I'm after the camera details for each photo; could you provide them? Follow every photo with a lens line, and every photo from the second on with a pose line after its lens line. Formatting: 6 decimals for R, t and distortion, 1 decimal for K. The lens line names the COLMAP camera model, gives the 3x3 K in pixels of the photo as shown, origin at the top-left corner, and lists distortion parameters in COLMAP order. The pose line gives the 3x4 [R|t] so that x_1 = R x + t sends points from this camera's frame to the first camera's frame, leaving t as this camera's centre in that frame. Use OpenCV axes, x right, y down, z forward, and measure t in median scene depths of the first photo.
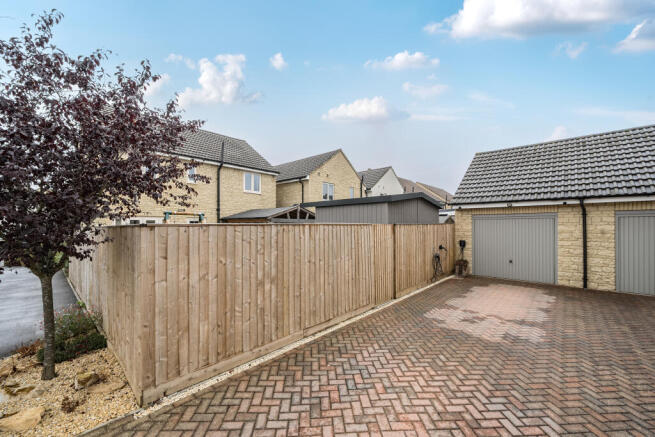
lens RADIAL K [[269.5, 0, 327.7], [0, 269.5, 224.0], [0, 0, 1]] dist [0.001747, 0.000046]
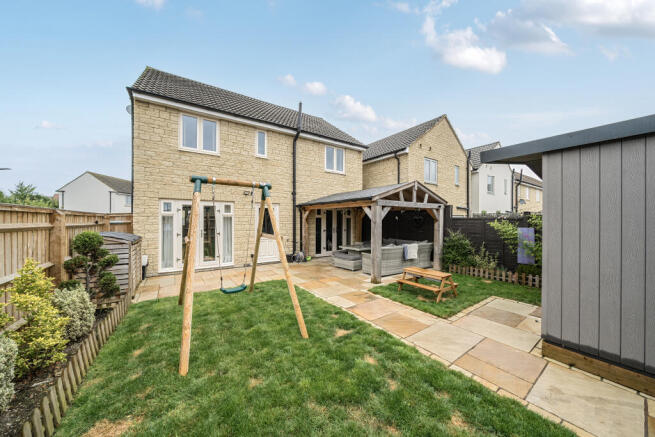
lens RADIAL K [[226.0, 0, 327.6], [0, 226.0, 219.7], [0, 0, 1]] dist [0.000056, 0.000001]
pose [[0.973439, 0.001803, -0.228939, -0.145073], [-0.000365, 0.999980, 0.006321, 0.014848], [0.228946, -0.006069, 0.973420, 0.346510]]
